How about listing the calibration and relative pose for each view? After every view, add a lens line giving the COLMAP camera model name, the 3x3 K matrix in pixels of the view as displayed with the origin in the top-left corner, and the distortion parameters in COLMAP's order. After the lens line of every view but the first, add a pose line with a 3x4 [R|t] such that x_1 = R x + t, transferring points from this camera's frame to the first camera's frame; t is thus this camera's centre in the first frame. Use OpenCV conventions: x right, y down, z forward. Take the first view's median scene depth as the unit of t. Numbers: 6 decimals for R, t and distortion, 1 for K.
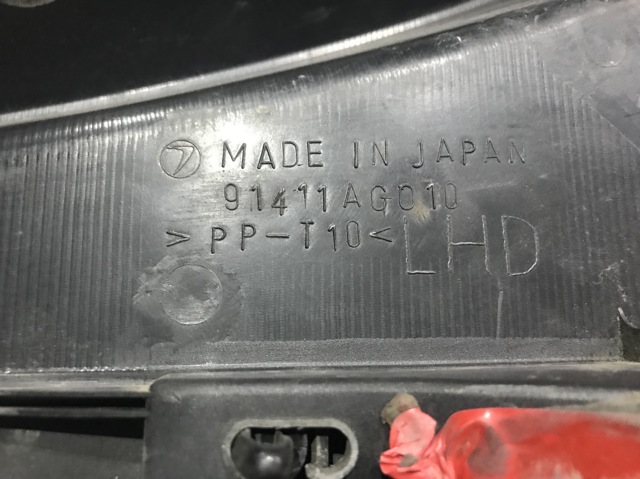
lens RADIAL K [[523.8, 0, 320.0], [0, 523.8, 239.5], [0, 0, 1]] dist [0.008740, 0.000083]
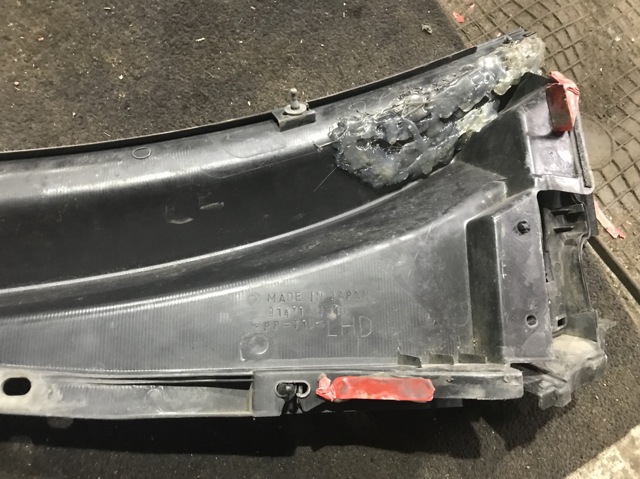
lens RADIAL K [[523.8, 0, 320.0], [0, 523.8, 239.5], [0, 0, 1]] dist [0.008740, 0.000083]
pose [[0.998824, -0.000137, 0.048485, -0.039265], [0.000458, 0.999978, -0.006609, -0.615523], [-0.048483, 0.006623, 0.998802, -2.649316]]
